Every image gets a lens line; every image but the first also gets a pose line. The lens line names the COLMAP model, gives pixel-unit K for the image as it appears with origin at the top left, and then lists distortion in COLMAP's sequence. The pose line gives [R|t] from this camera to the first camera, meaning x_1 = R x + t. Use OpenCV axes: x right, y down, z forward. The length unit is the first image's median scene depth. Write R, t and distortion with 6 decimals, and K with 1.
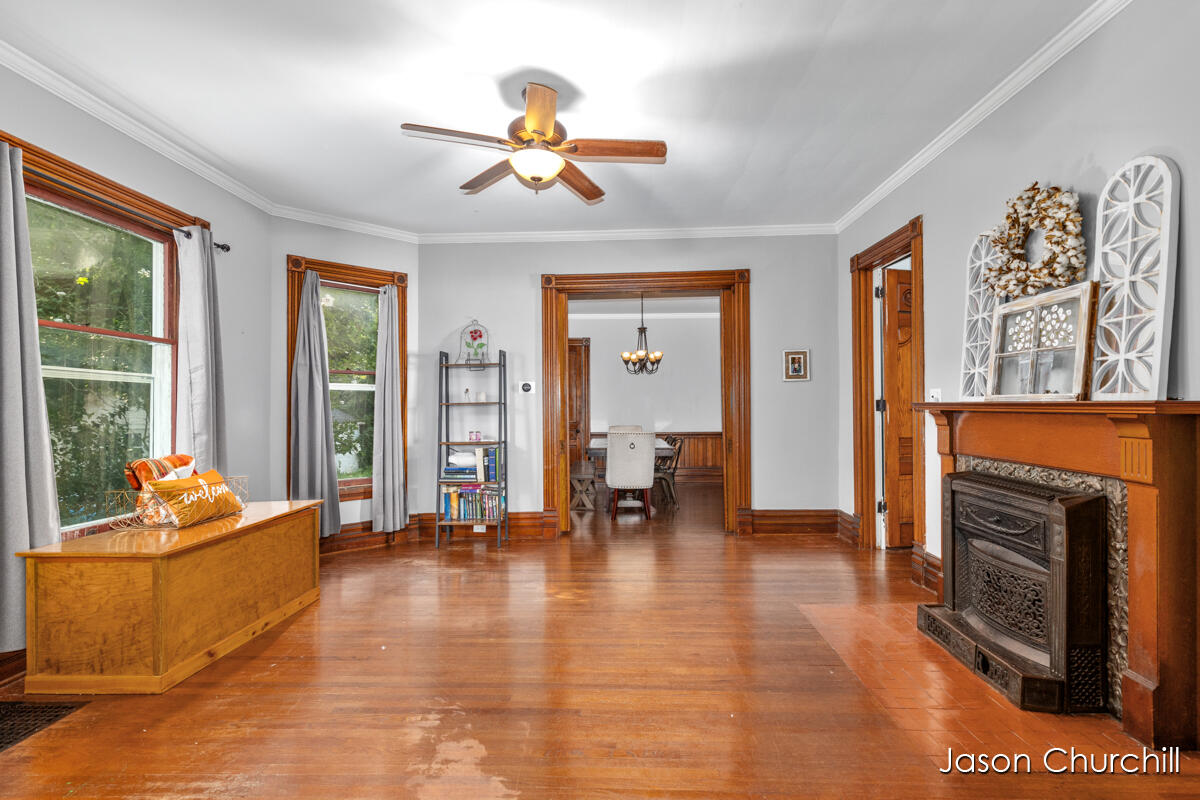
lens RADIAL K [[554.3, 0, 603.8], [0, 554.3, 405.5], [0, 0, 1]] dist [0.011805, -0.001857]
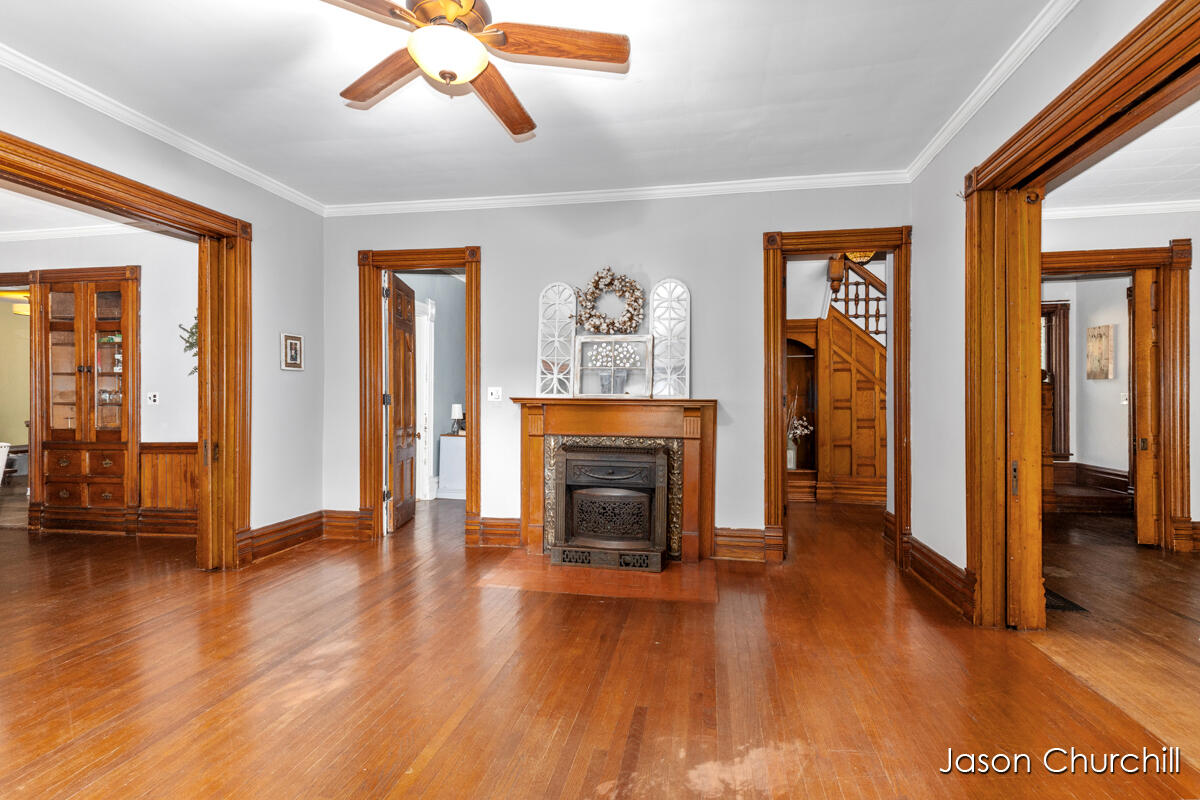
lens RADIAL K [[554.3, 0, 604.6], [0, 554.3, 398.7], [0, 0, 1]] dist [0.011805, -0.001857]
pose [[0.158221, 0.014739, 0.987294, -0.715635], [-0.008086, 0.999874, -0.013631, 0.013314], [-0.987371, -0.005827, 0.158321, 0.630425]]
